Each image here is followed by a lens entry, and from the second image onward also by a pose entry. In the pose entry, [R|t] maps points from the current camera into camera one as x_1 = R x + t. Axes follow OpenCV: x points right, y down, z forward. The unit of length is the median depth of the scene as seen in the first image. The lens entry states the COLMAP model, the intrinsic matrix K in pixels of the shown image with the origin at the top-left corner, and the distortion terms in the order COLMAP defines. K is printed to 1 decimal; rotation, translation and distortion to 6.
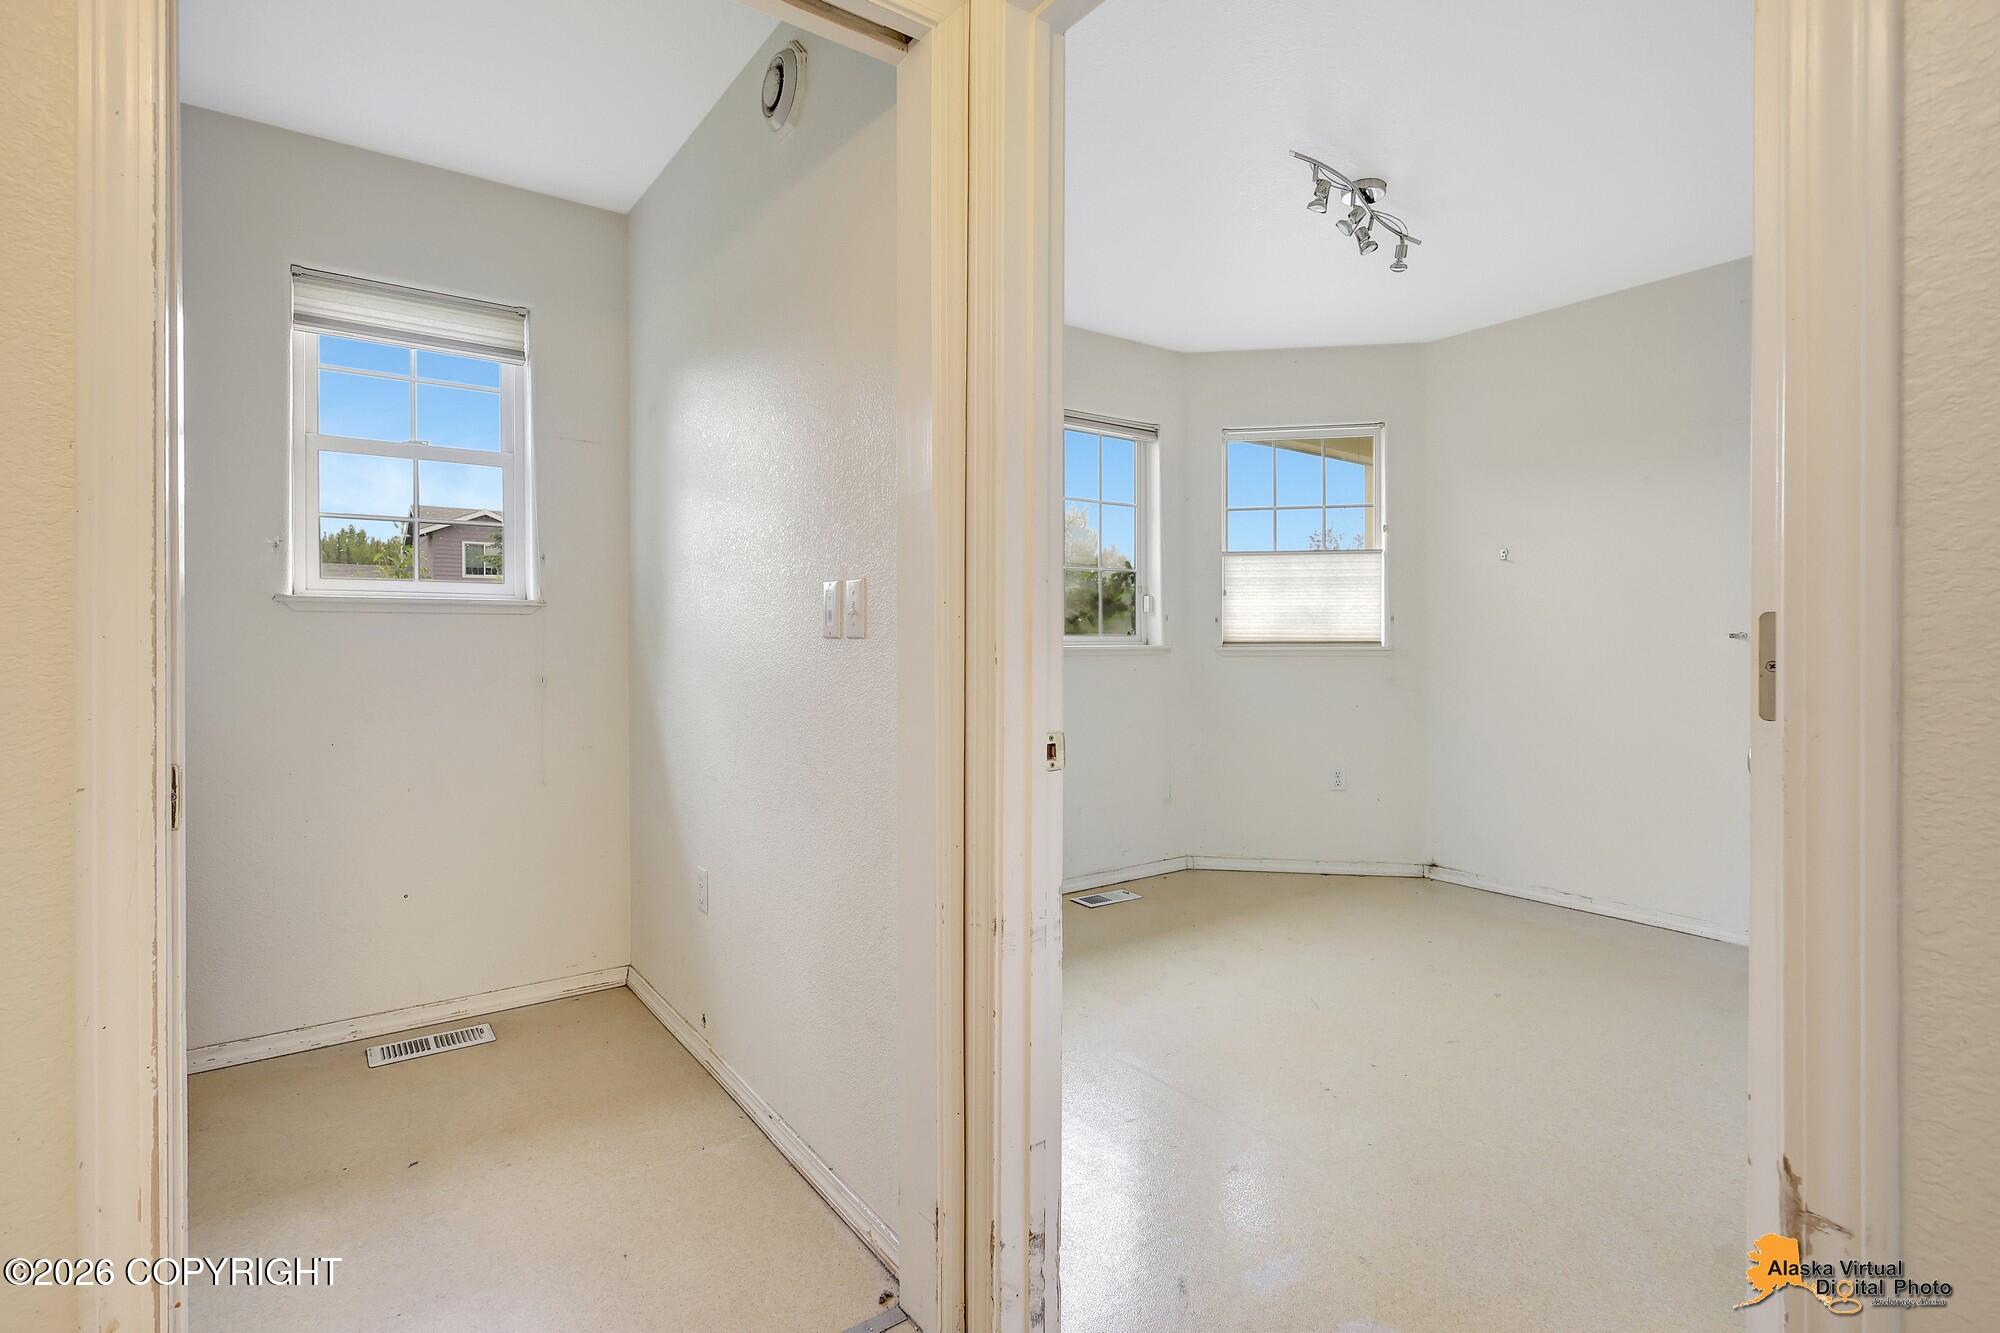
lens RADIAL K [[950.1, 0, 1003.5], [0, 950.1, 654.3], [0, 0, 1]] dist [-0.002580, -0.000407]
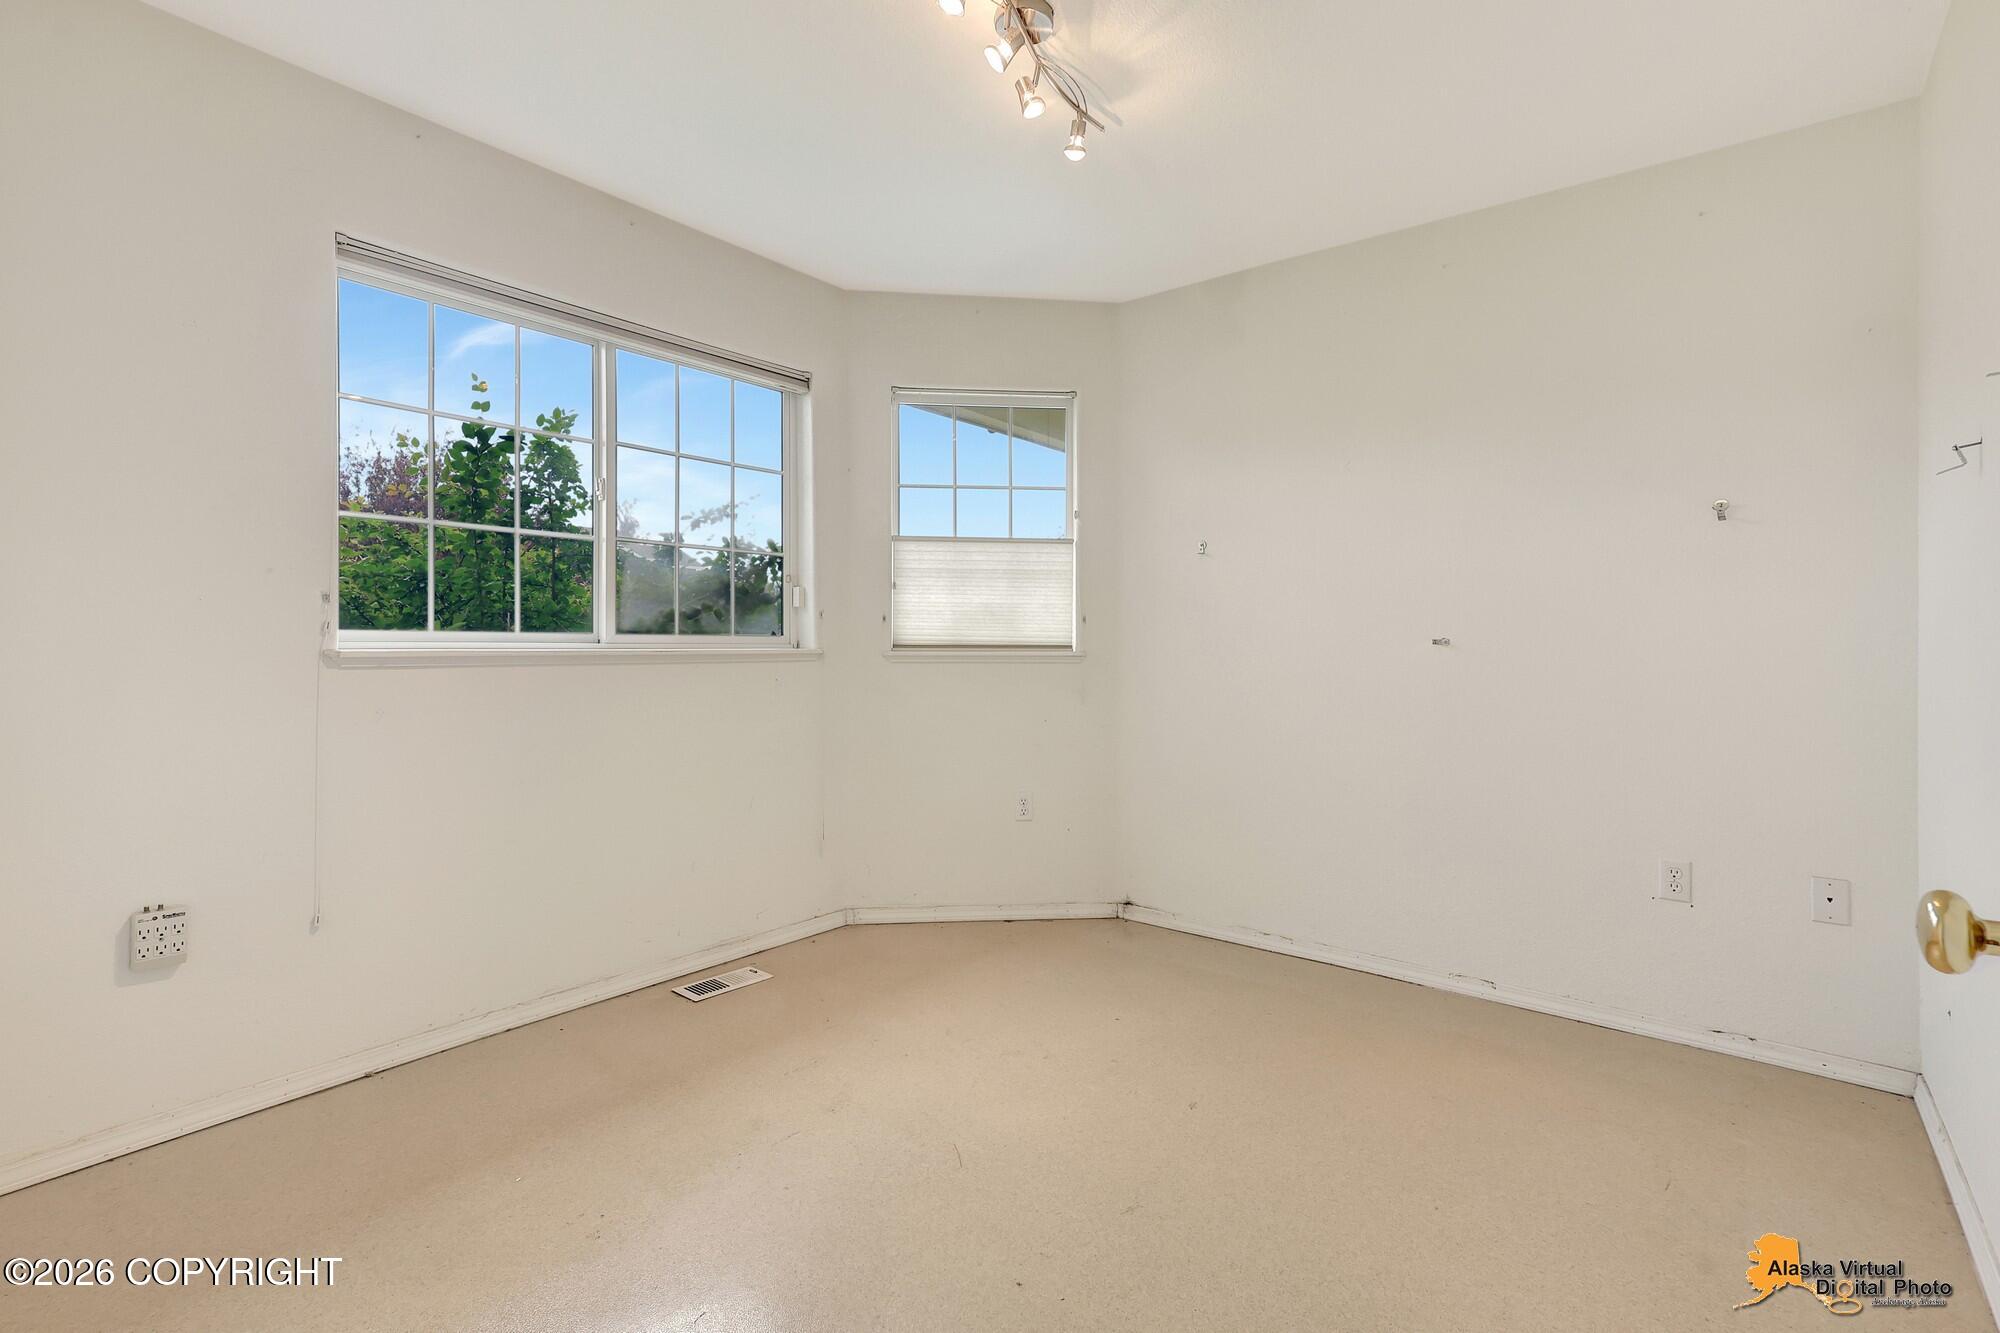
lens RADIAL K [[923.2, 0, 993.8], [0, 923.2, 644.0], [0, 0, 1]] dist [-0.001576, -0.000344]
pose [[0.965674, 0.007157, 0.259658, 0.110598], [-0.003678, 0.999897, -0.013882, -0.003192], [-0.259731, 0.012450, 0.965601, 0.208220]]
